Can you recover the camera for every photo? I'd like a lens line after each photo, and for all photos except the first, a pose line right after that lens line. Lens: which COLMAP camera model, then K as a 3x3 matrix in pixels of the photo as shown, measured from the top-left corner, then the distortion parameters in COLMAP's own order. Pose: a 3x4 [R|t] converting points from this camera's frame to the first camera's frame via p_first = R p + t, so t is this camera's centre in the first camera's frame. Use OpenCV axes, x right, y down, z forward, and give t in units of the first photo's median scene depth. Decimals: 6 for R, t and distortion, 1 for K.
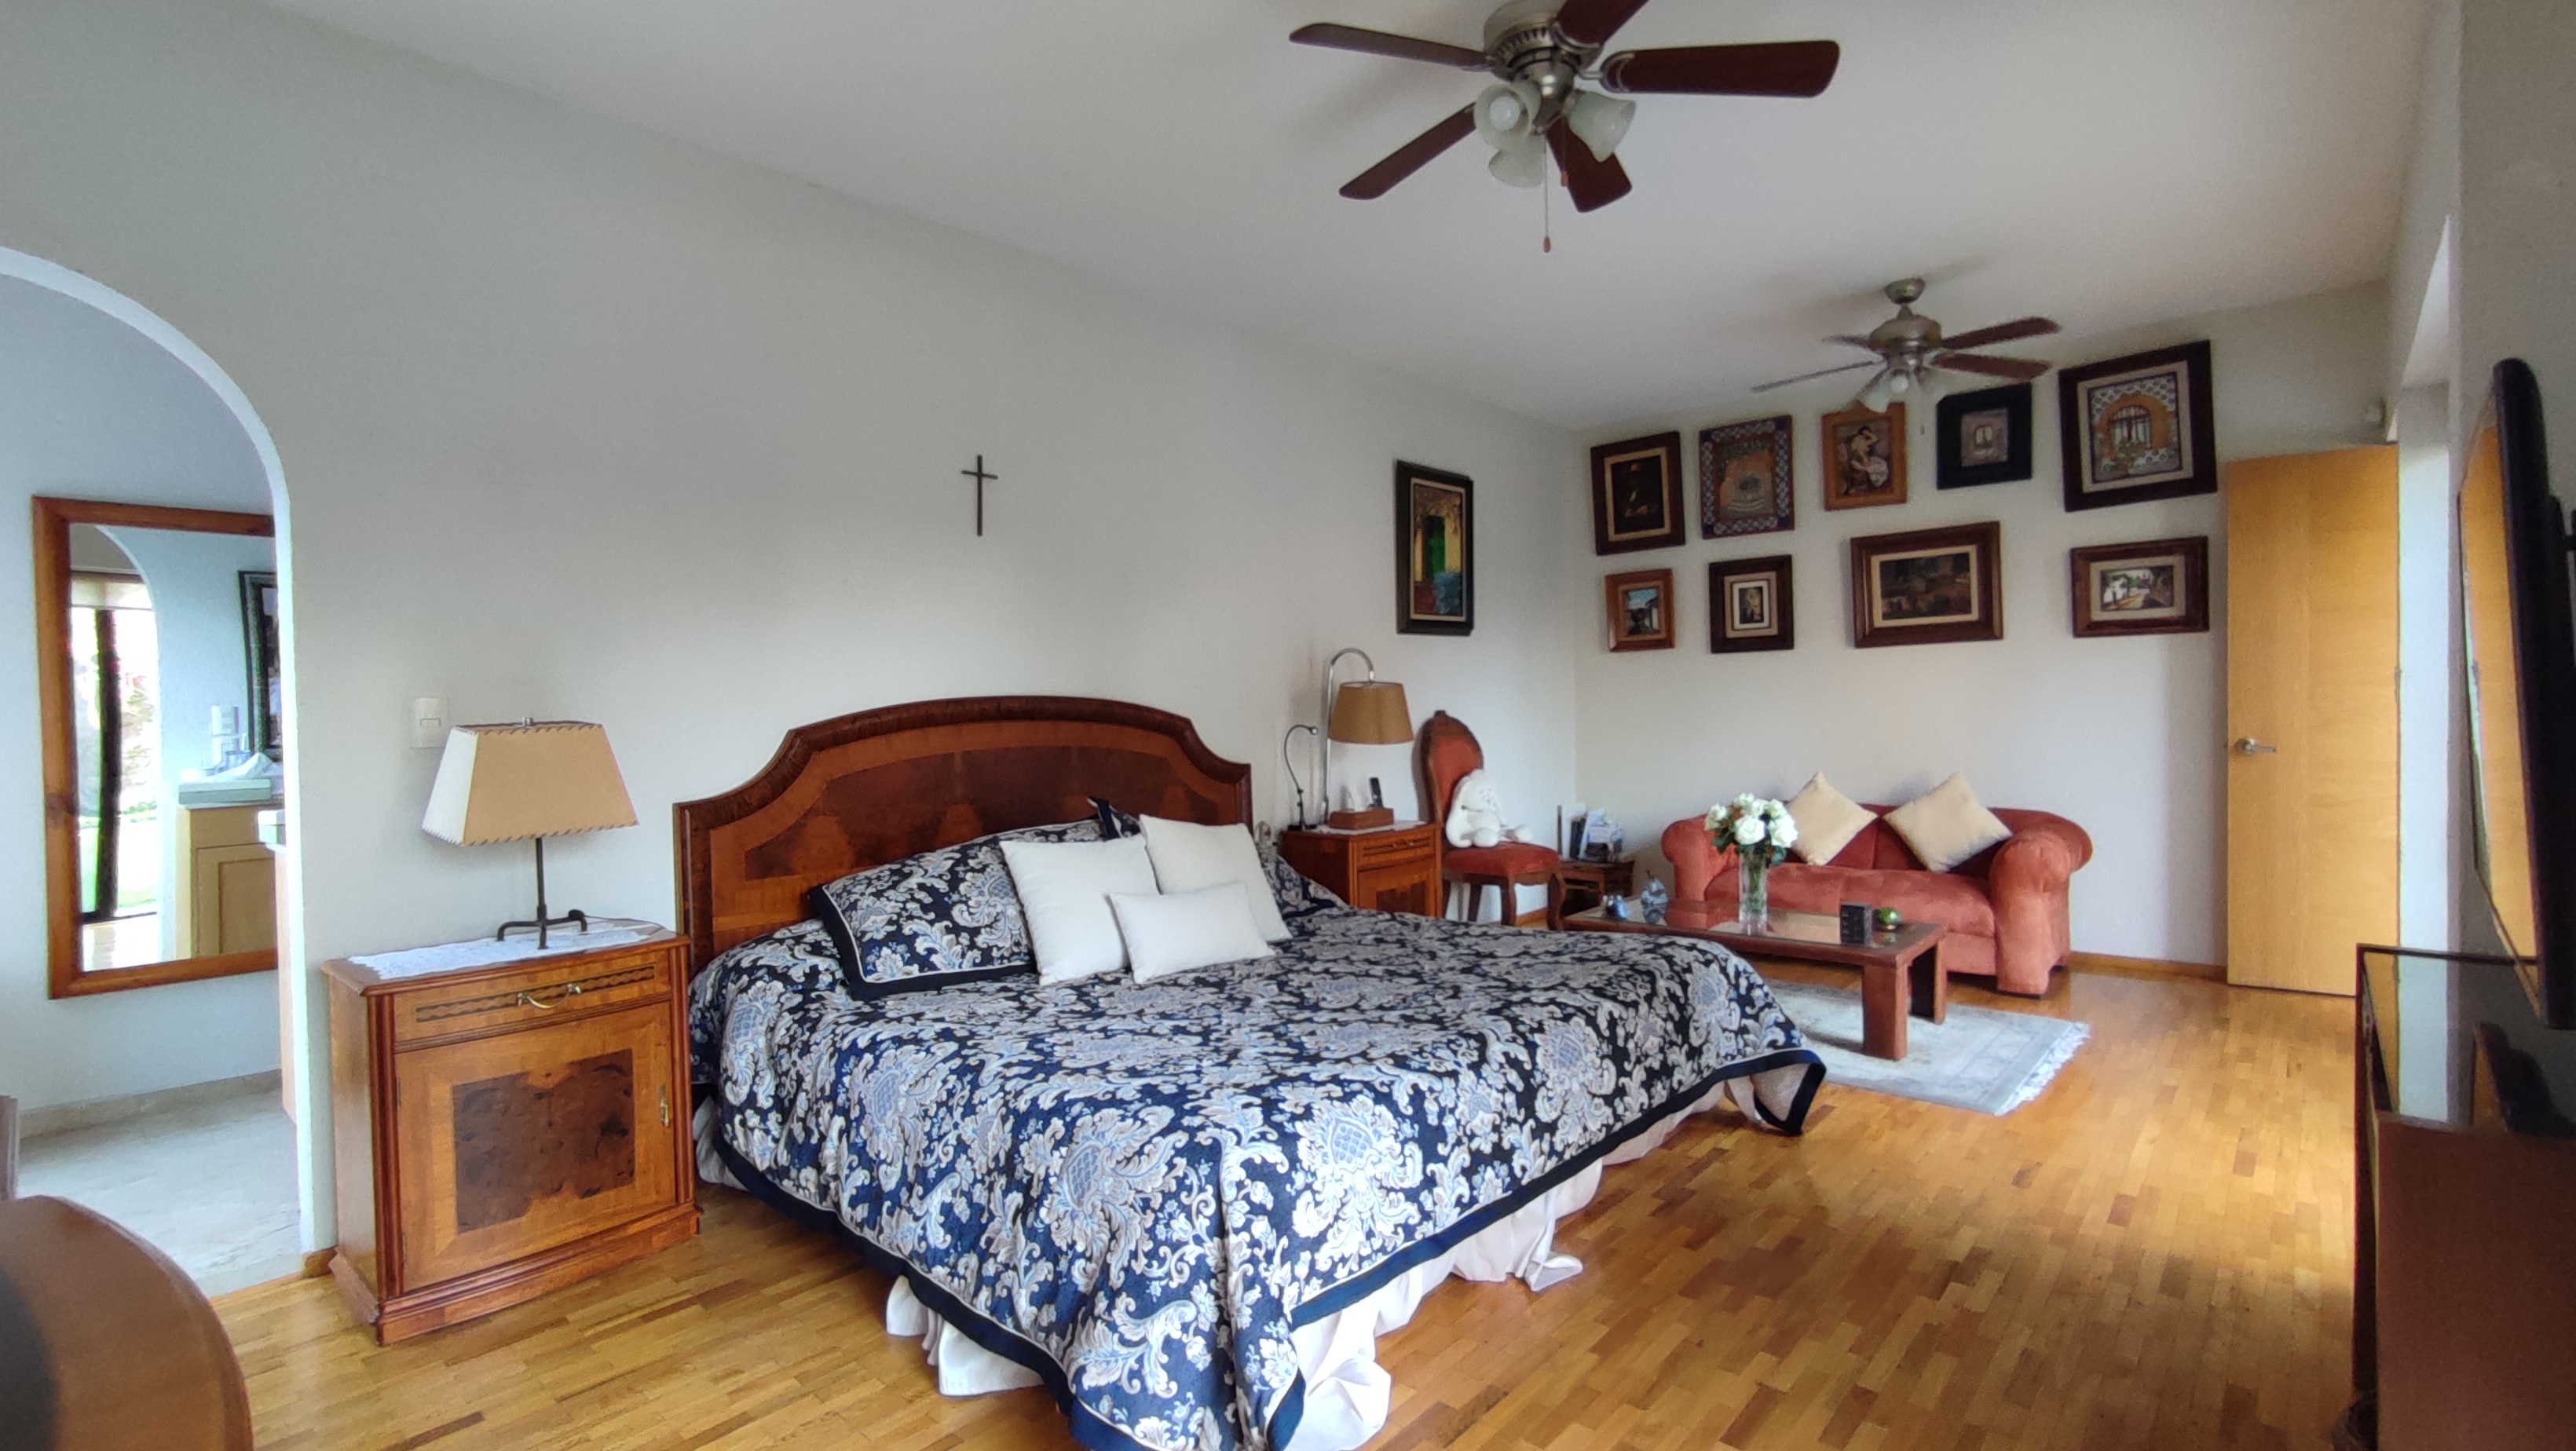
lens RADIAL K [[1154.1, 0, 1290.7], [0, 1154.1, 716.9], [0, 0, 1]] dist [-0.008264, 0.005123]
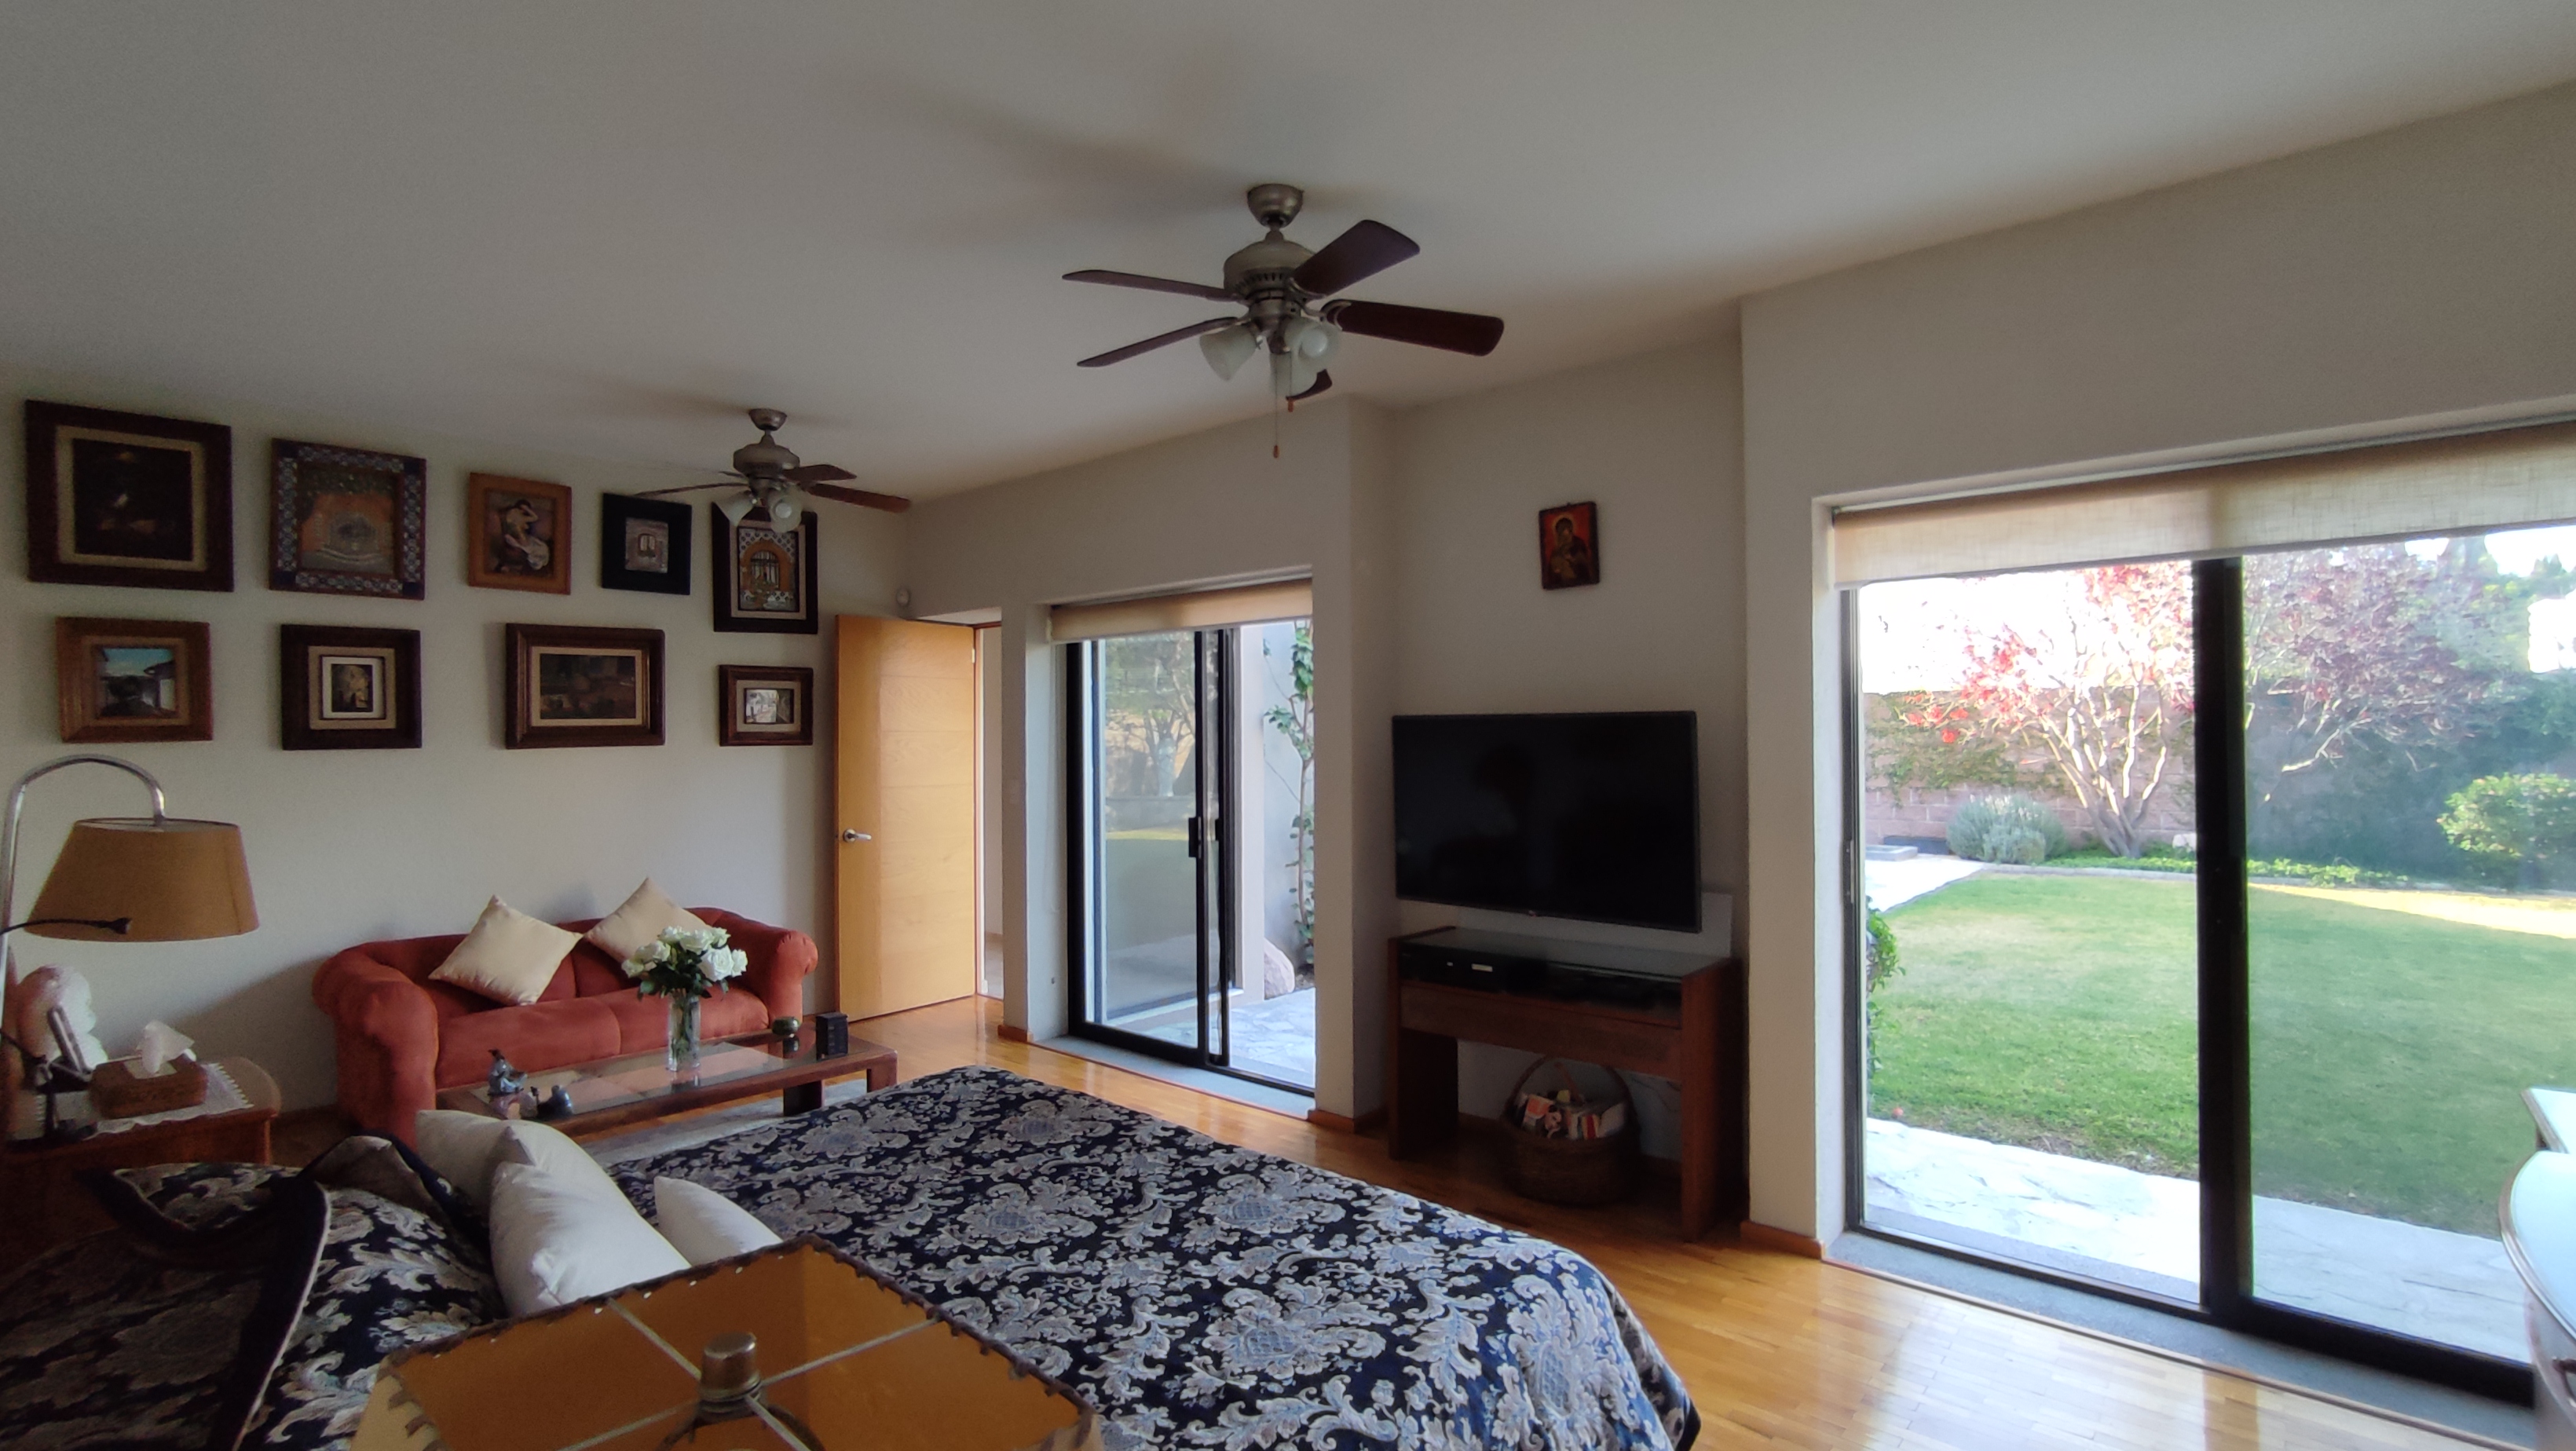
lens RADIAL K [[1154.1, 0, 1290.6], [0, 1154.1, 734.6], [0, 0, 1]] dist [-0.008264, 0.005123]
pose [[-0.005309, 0.020516, 0.999775, -0.396646], [0.020056, 0.999591, -0.020405, -0.042053], [-0.999785, 0.019943, -0.005719, 0.422815]]
